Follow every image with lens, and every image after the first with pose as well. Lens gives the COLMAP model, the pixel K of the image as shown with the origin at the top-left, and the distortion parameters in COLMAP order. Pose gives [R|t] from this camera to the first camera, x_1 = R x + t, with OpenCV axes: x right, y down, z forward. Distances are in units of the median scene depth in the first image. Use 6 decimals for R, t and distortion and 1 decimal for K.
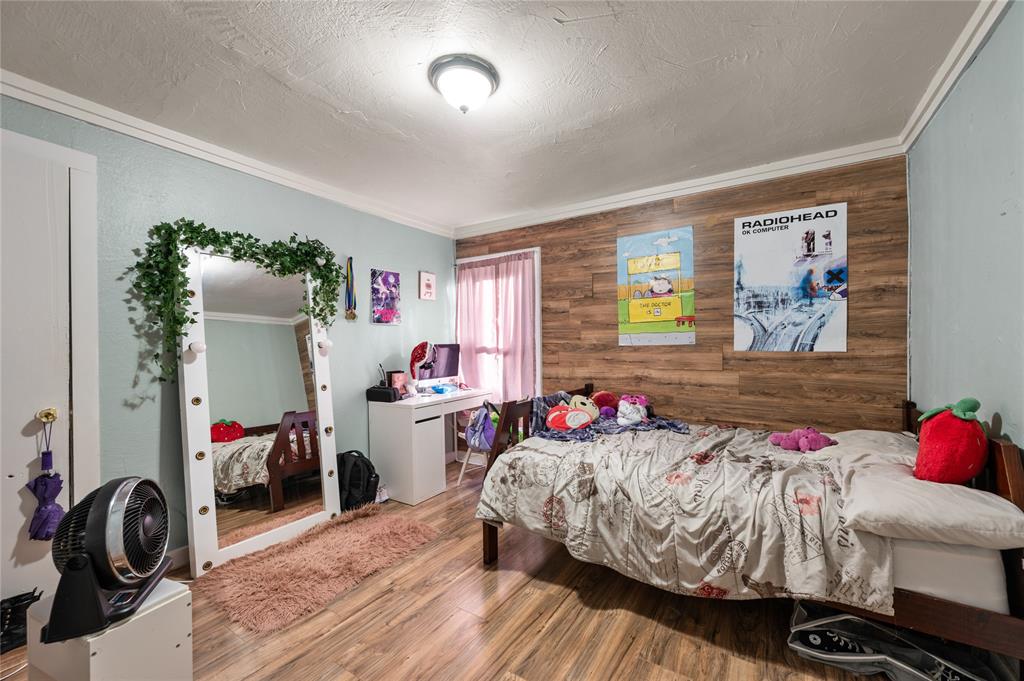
lens RADIAL K [[402.5, 0, 515.8], [0, 402.5, 348.4], [0, 0, 1]] dist [-0.003822, 0.000072]
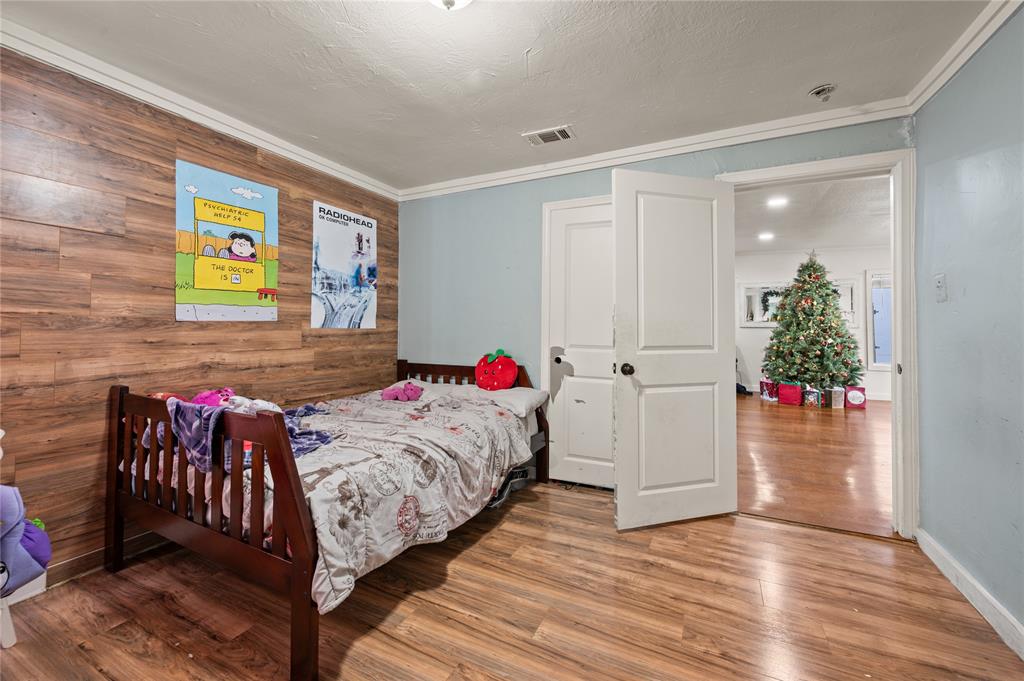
lens RADIAL K [[402.5, 0, 525.6], [0, 402.5, 317.6], [0, 0, 1]] dist [-0.003822, 0.000072]
pose [[-0.117548, 0.027311, 0.992692, -0.545473], [0.001533, 0.999626, -0.027321, 0.008093], [-0.993066, -0.001690, -0.117545, 0.588830]]
